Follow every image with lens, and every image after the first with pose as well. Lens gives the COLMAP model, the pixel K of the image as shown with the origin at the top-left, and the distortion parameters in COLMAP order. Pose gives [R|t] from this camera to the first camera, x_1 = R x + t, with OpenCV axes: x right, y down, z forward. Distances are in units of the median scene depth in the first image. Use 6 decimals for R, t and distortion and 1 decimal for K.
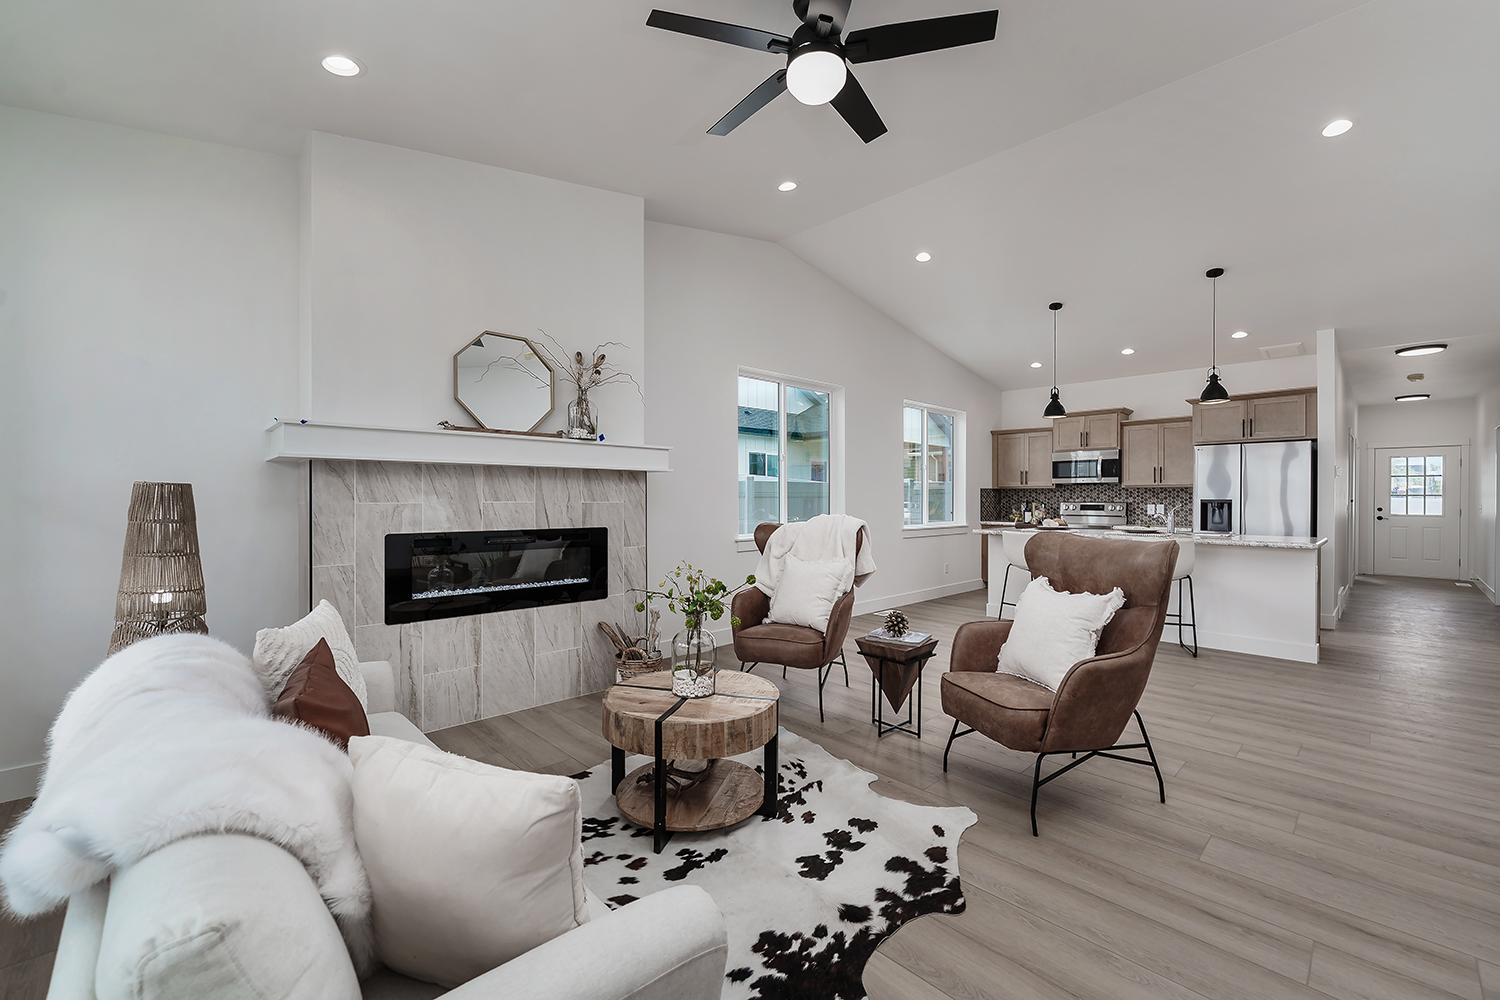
lens RADIAL K [[601.6, 0, 750.0], [0, 601.6, 500.0], [0, 0, 1]] dist [-0.001563, -0.000170]
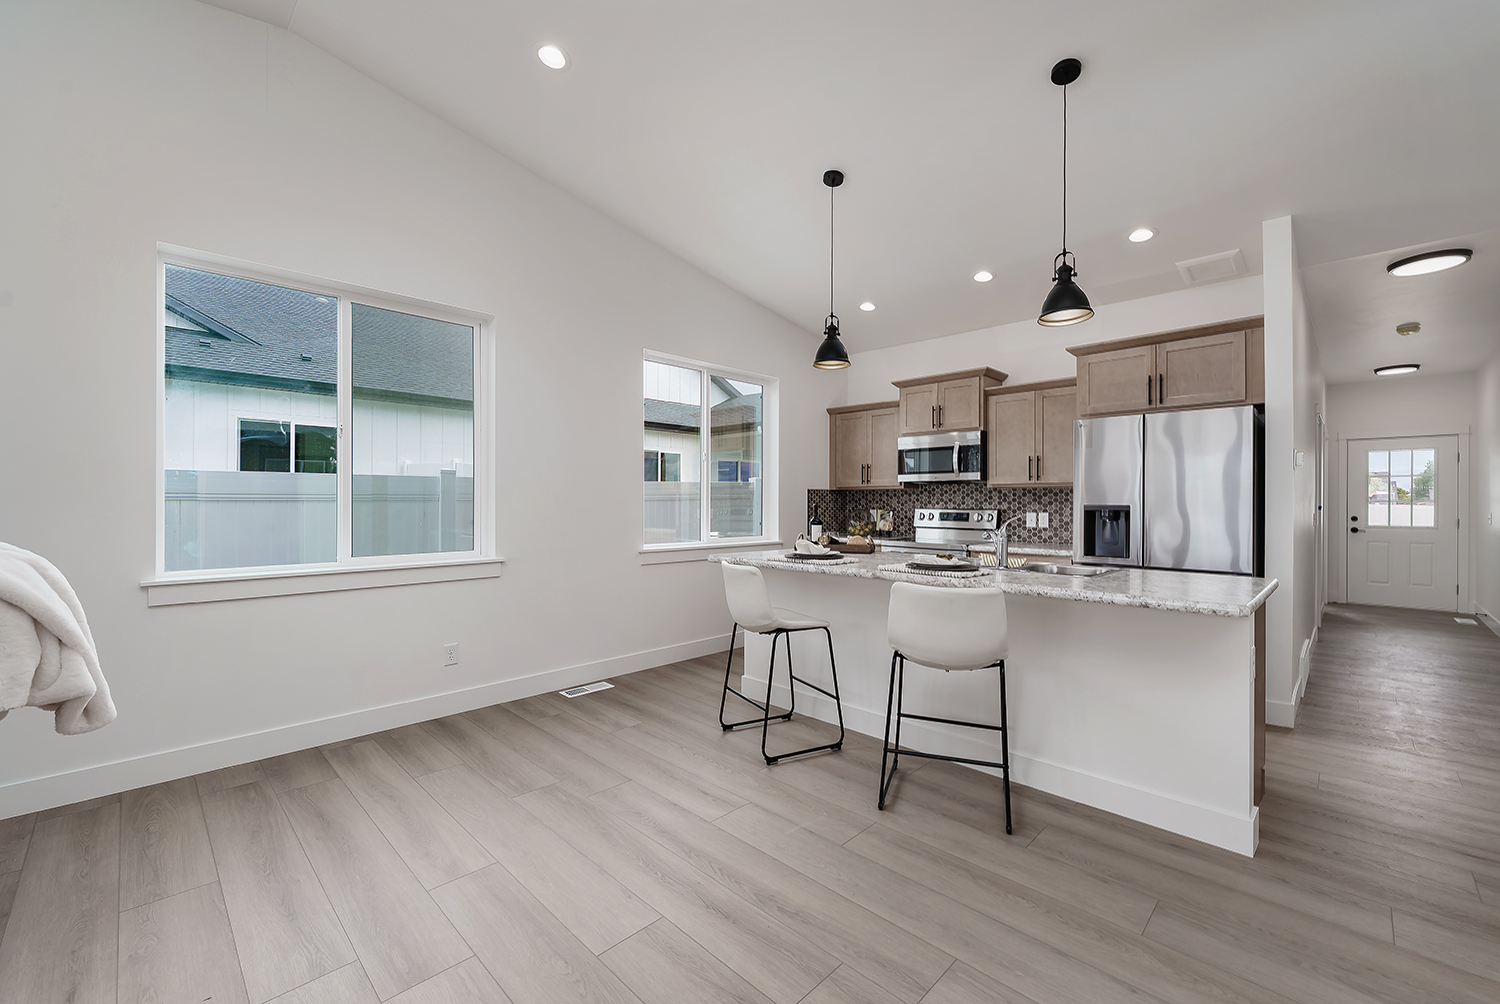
lens RADIAL K [[611.7, 0, 744.8], [0, 611.7, 501.0], [0, 0, 1]] dist [0.000254, -0.000191]
pose [[0.999424, 0.002687, 0.033824, 0.303329], [-0.002486, 0.999979, -0.005983, -0.000748], [-0.033839, 0.005896, 0.999410, 0.304745]]
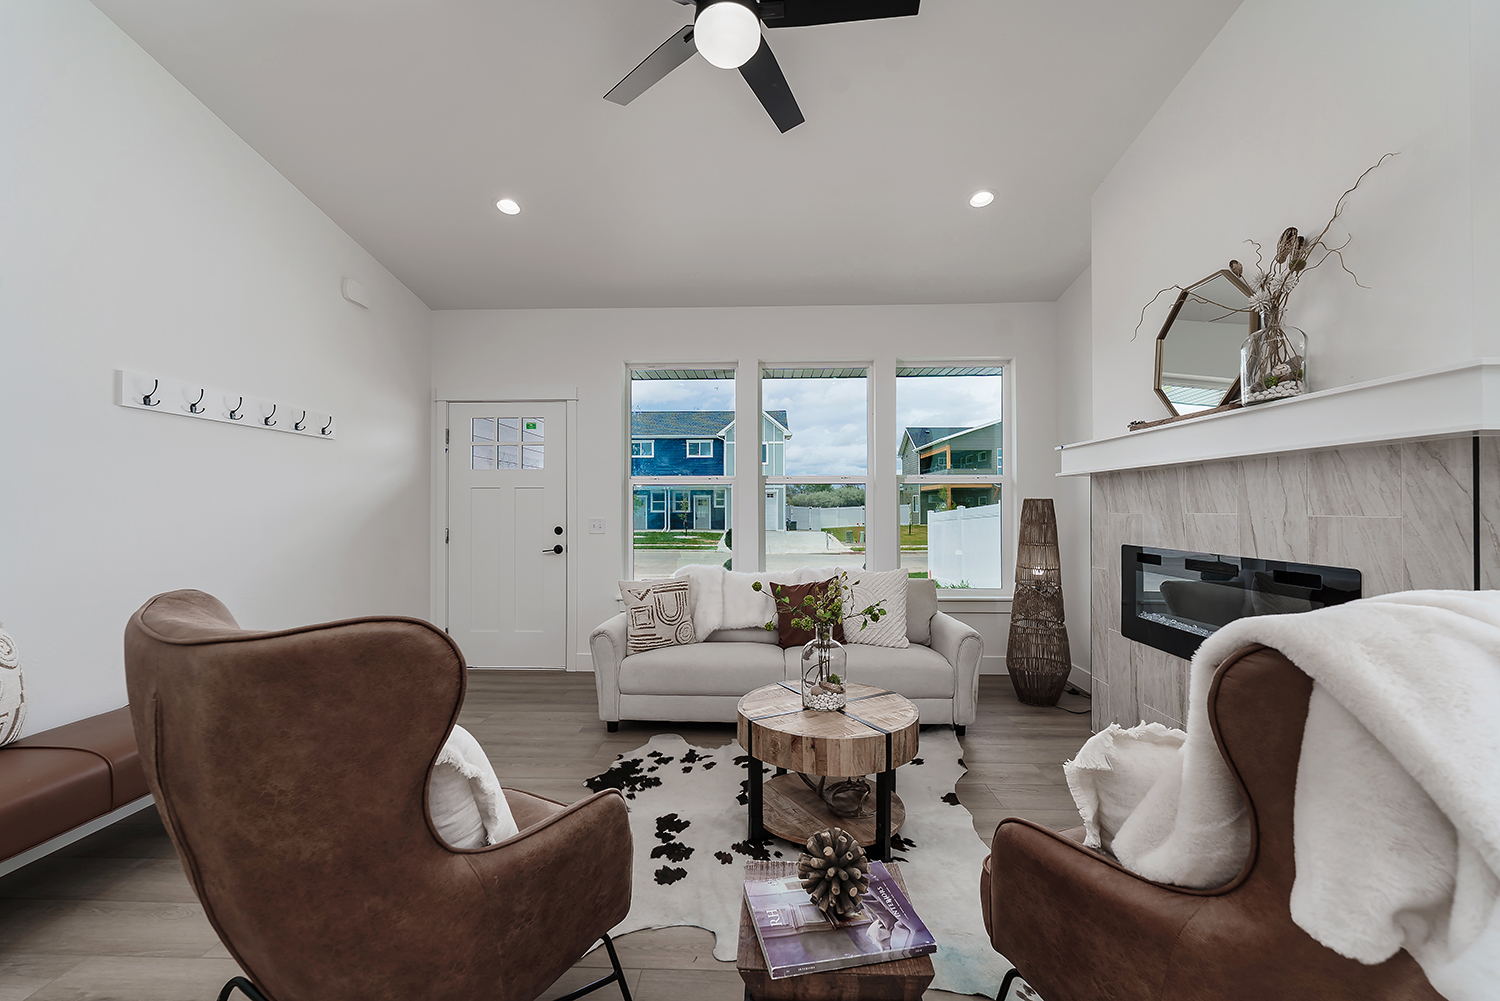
lens RADIAL K [[611.7, 0, 744.8], [0, 611.7, 499.5], [0, 0, 1]] dist [0.000254, -0.000191]
pose [[-0.712730, -0.013089, -0.701317, 1.047530], [-0.002855, 0.999872, -0.015760, -0.001023], [0.701433, -0.009231, -0.712676, 2.412799]]
